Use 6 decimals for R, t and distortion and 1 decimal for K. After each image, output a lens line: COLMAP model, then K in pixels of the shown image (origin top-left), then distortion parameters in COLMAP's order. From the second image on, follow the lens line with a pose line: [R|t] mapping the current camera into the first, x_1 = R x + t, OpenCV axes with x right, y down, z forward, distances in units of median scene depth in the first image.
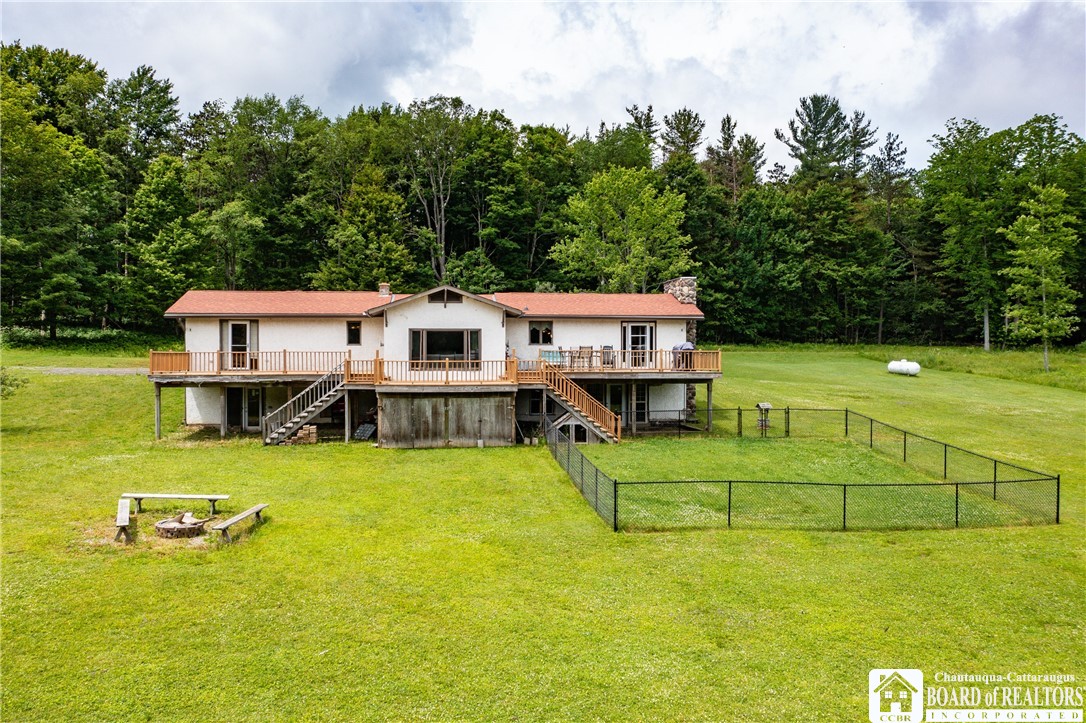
lens RADIAL K [[844.3, 0, 536.2], [0, 844.3, 362.7], [0, 0, 1]] dist [-0.026989, 0.000574]
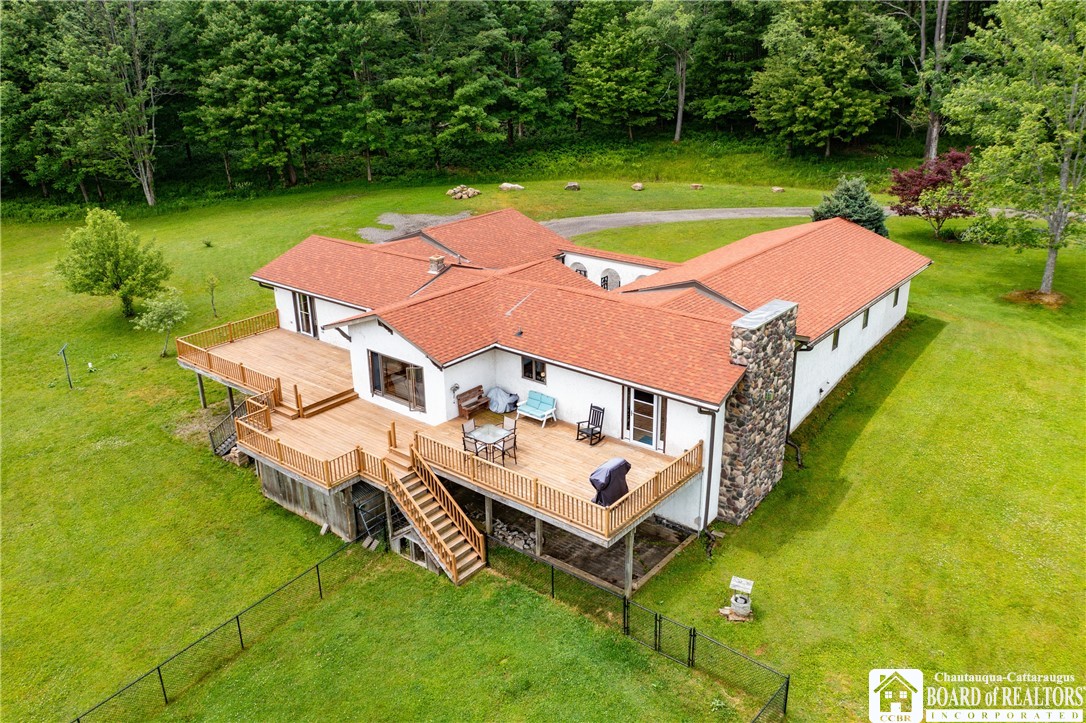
lens RADIAL K [[844.3, 0, 544.6], [0, 844.3, 362.7], [0, 0, 1]] dist [-0.026989, 0.000574]
pose [[0.691211, 0.253577, -0.676702, 0.240057], [0.007161, 0.933965, 0.357294, -0.141909], [0.722617, -0.251811, 0.643751, 0.232627]]
